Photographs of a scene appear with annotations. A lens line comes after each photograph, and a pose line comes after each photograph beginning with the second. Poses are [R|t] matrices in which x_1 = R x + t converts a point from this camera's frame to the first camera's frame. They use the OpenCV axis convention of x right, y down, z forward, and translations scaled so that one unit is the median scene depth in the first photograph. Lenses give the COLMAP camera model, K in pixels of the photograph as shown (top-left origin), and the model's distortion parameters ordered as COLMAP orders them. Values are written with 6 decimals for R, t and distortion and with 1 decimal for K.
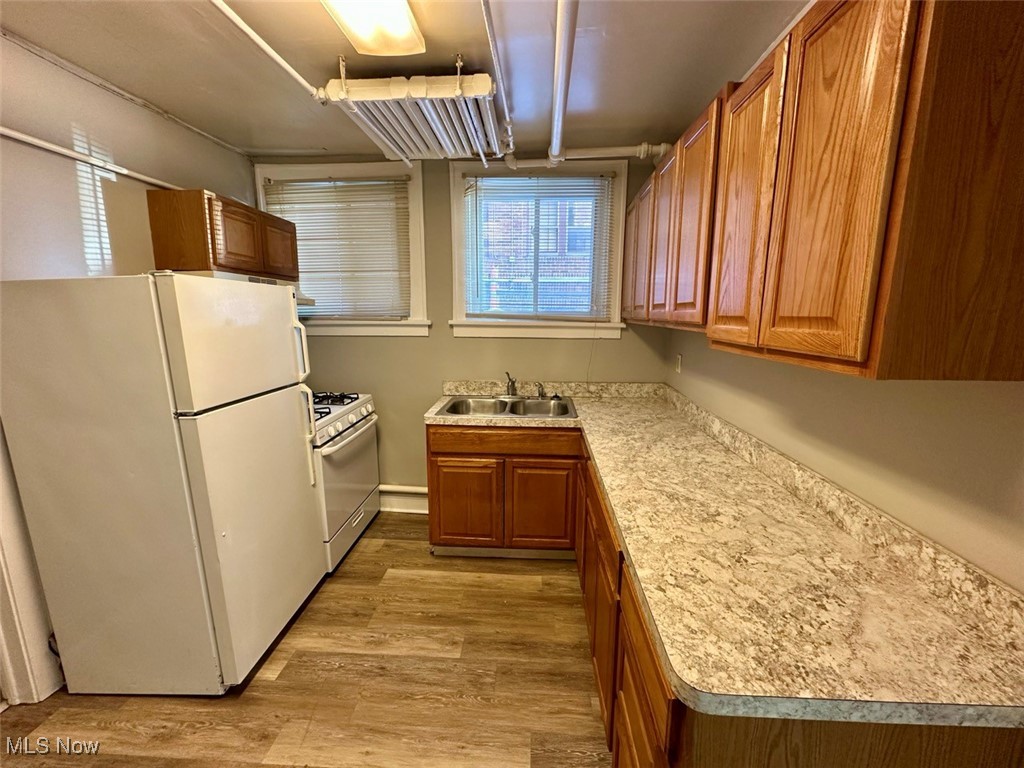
lens RADIAL K [[409.0, 0, 512.4], [0, 409.0, 382.9], [0, 0, 1]] dist [-0.001731, 0.000132]
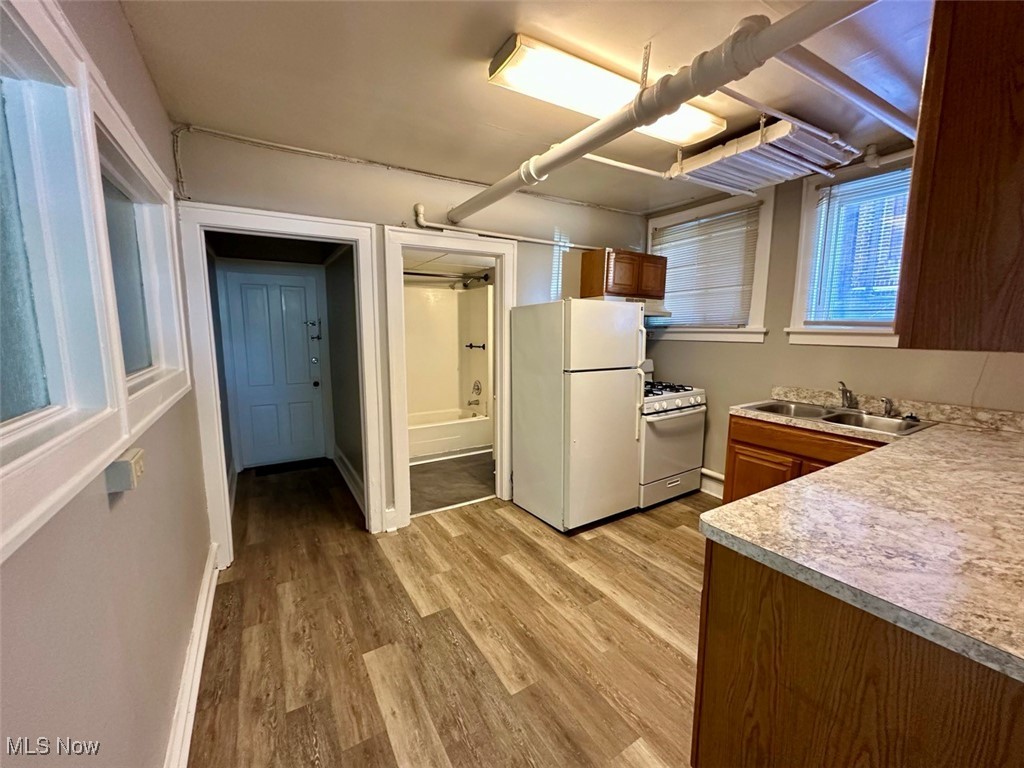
lens RADIAL K [[409.0, 0, 510.1], [0, 409.0, 384.4], [0, 0, 1]] dist [-0.001731, 0.000132]
pose [[0.571676, 0.109789, -0.813101, 0.482364], [-0.143986, 0.989052, 0.032313, 0.090206], [0.807747, 0.098603, 0.581225, -0.256429]]
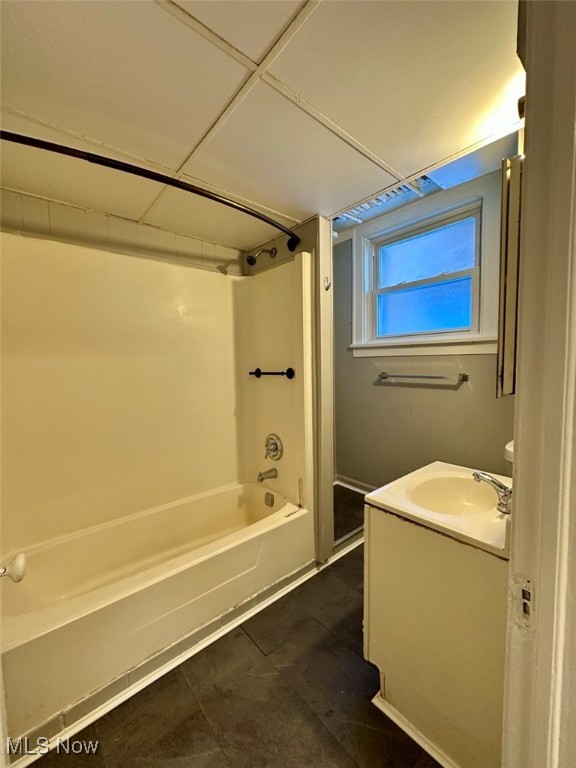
lens RADIAL K [[306.7, 0, 285.9], [0, 306.7, 382.4], [0, 0, 1]] dist [-0.001731, 0.000132]
pose [[0.697914, 0.038484, -0.715147, -0.807117], [-0.112224, 0.992096, -0.056132, 0.057661], [0.707334, 0.119432, 0.696717, 0.278024]]
